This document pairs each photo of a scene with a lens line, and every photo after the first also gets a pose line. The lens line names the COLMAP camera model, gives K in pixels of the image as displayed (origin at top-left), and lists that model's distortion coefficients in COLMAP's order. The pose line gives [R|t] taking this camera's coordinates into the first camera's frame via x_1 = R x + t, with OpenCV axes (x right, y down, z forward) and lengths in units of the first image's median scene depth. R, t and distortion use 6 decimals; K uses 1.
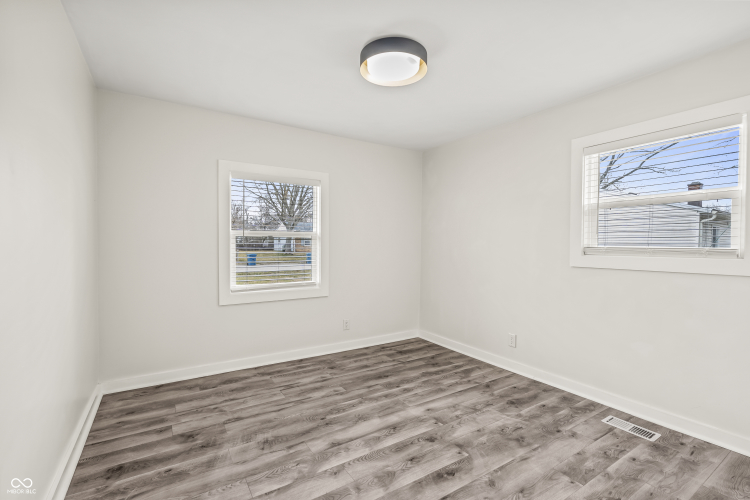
lens RADIAL K [[343.4, 0, 375.8], [0, 343.4, 248.9], [0, 0, 1]] dist [-0.001351, -0.000190]
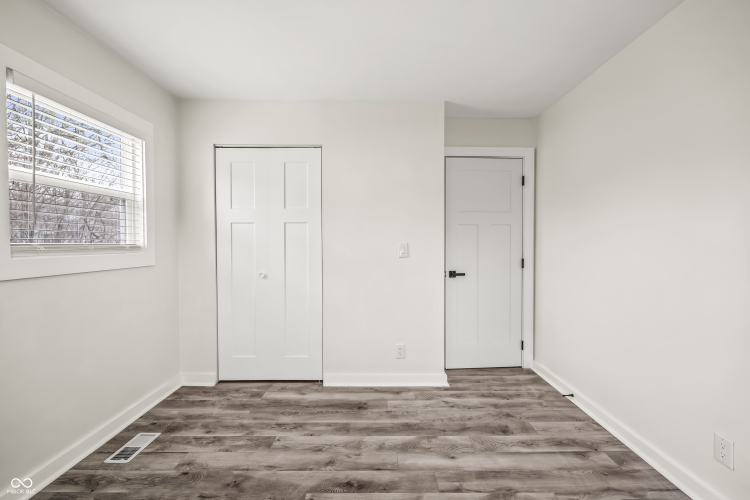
lens RADIAL K [[343.4, 0, 375.4], [0, 343.4, 248.6], [0, 0, 1]] dist [-0.001351, -0.000190]
pose [[-0.854257, -0.016081, 0.519602, -0.311199], [-0.003488, 0.999676, 0.025203, -0.036601], [-0.519839, 0.019718, -0.854037, 1.618600]]
